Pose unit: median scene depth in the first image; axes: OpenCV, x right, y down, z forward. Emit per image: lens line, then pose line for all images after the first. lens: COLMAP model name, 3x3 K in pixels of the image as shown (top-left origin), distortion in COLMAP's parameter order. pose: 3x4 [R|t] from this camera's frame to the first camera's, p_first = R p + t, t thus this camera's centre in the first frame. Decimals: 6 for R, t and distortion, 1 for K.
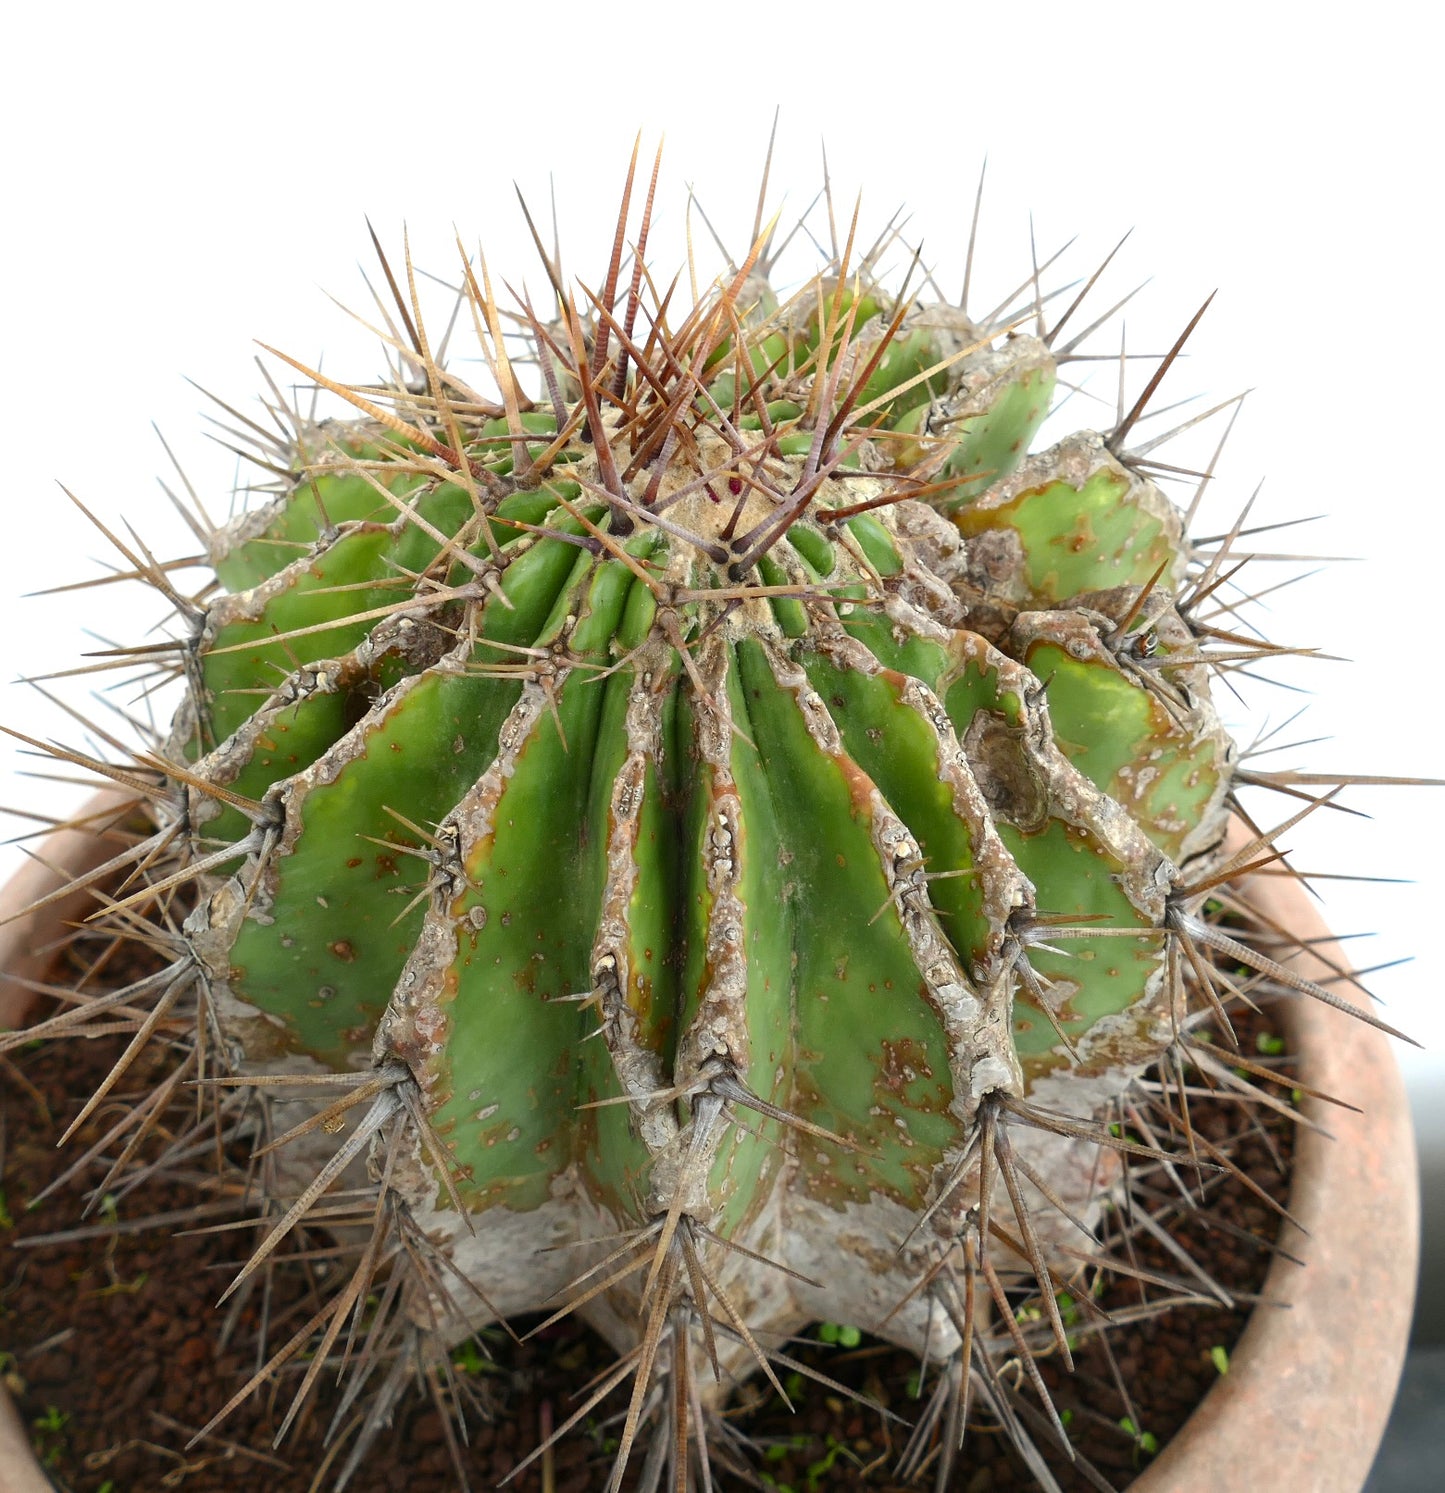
lens RADIAL K [[1804.2, 0, 733.4], [0, 1804.2, 742.9], [0, 0, 1]] dist [-0.017472, 0.000000]
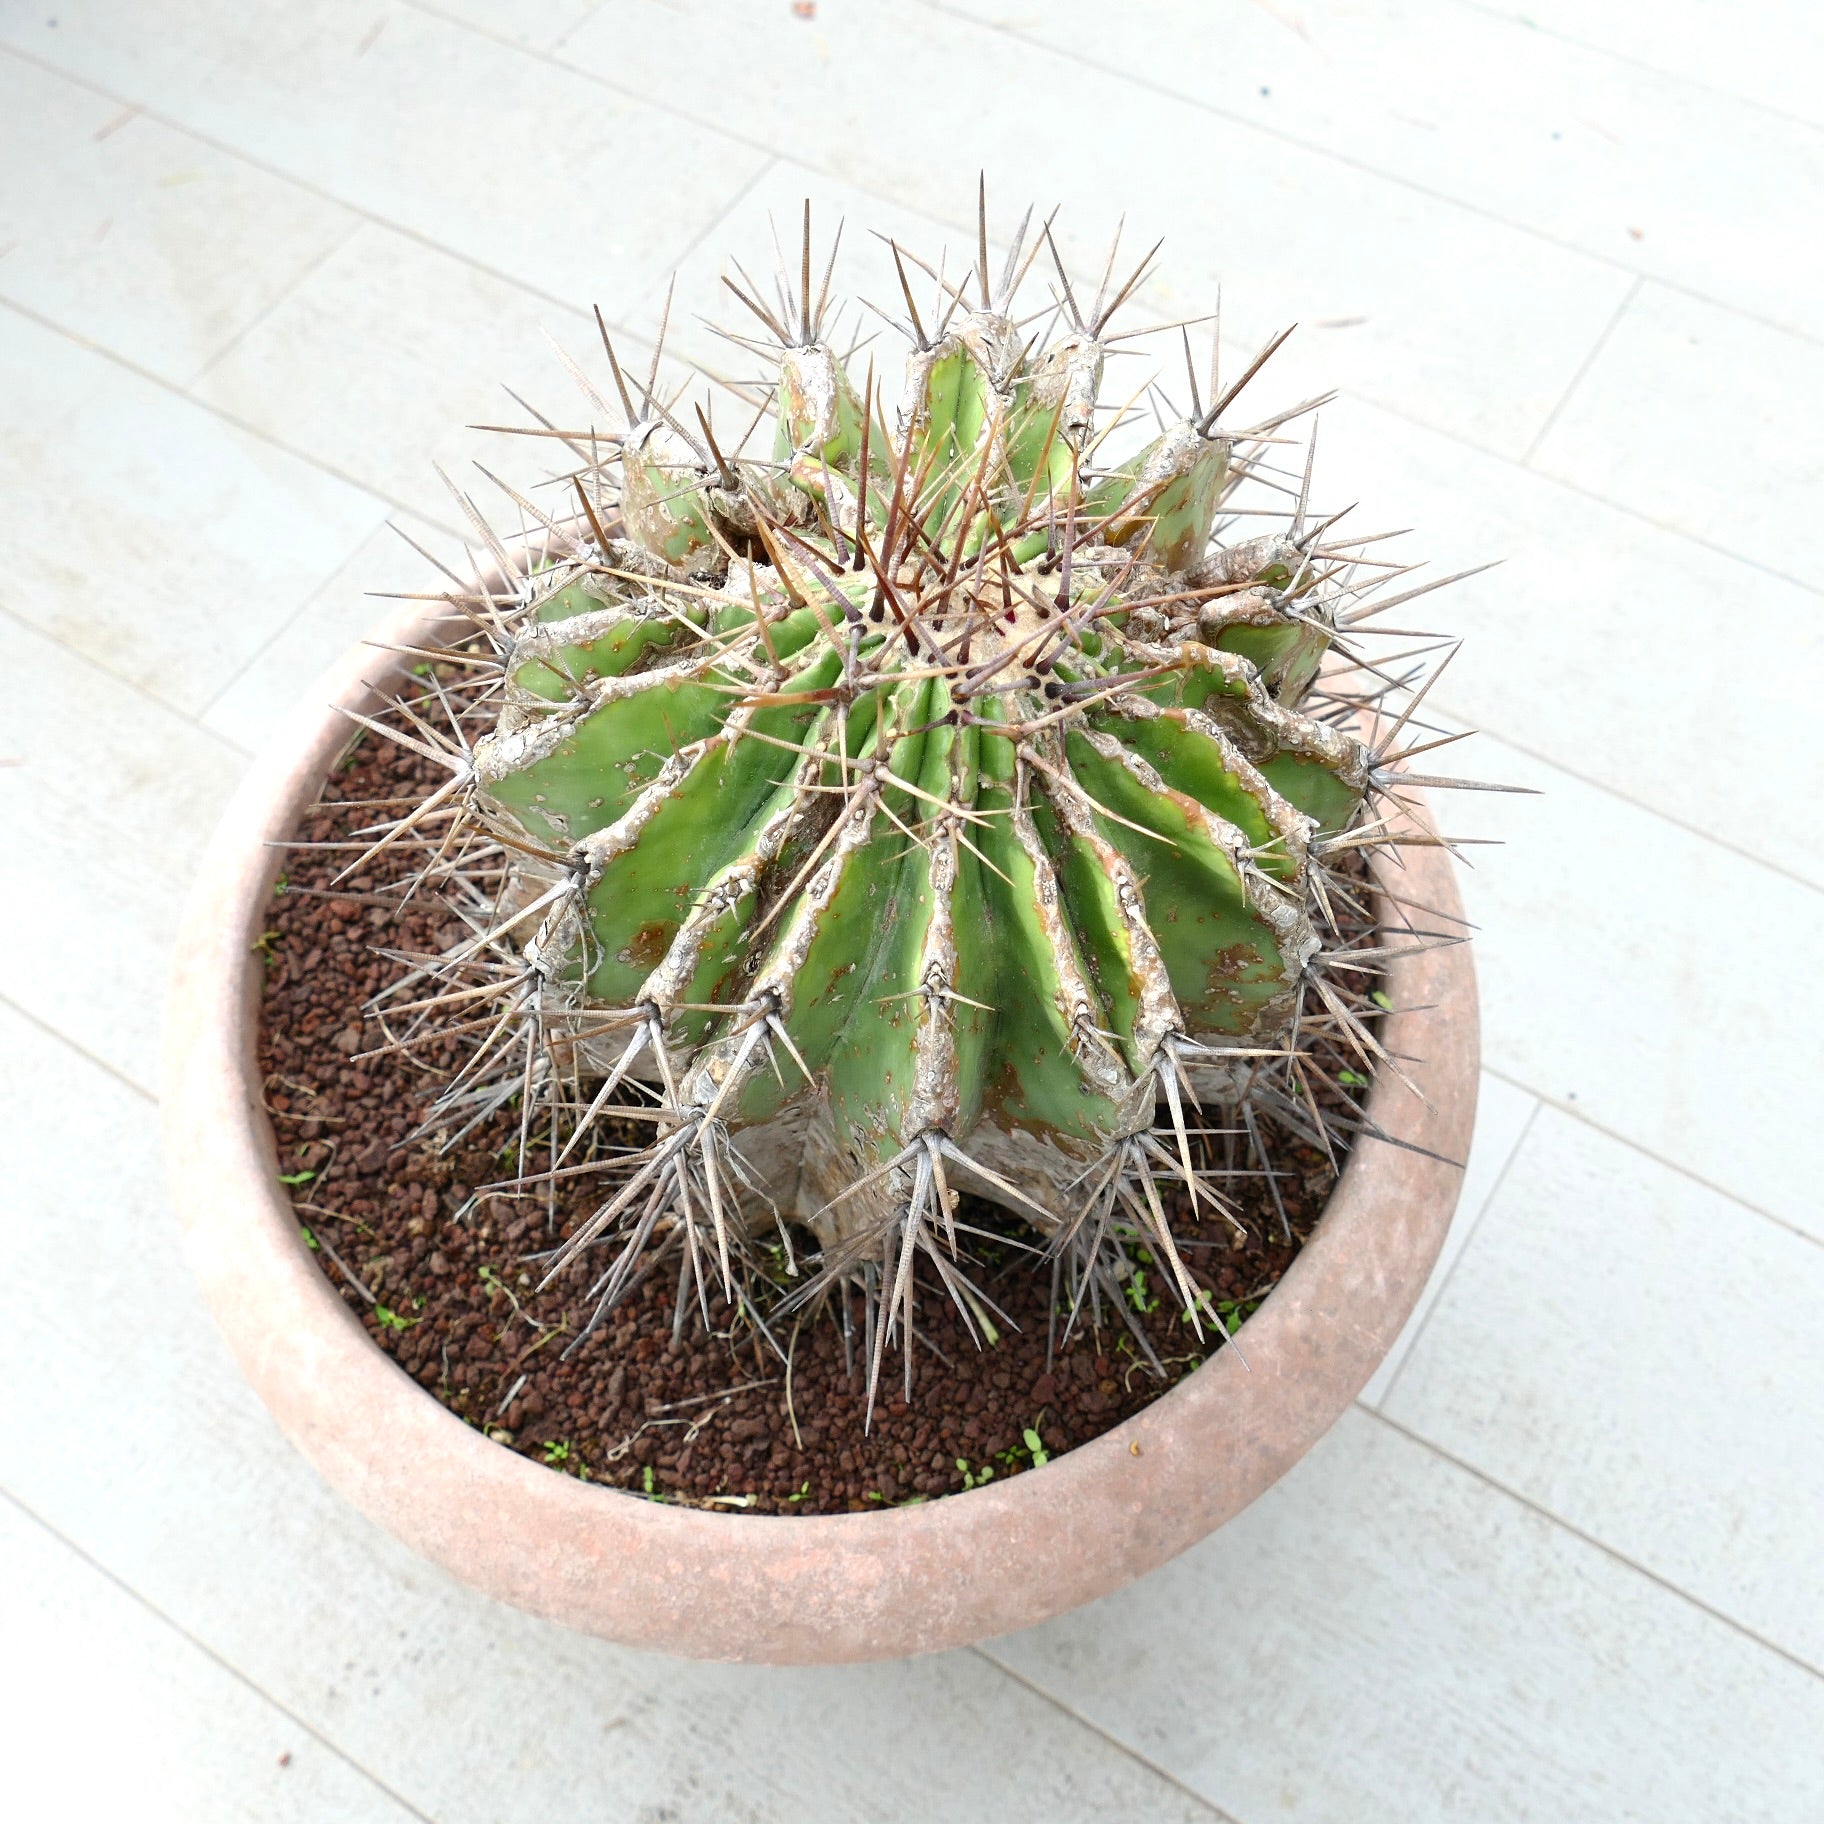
lens RADIAL K [[1939.5, 0, 917.6], [0, 1939.5, 893.4], [0, 0, 1]] dist [-0.013004, 0.000000]
pose [[0.883073, -0.412192, 0.224233, -0.422088], [0.317901, 0.877027, 0.360225, -0.464912], [-0.345141, -0.246821, 0.905515, -0.221851]]
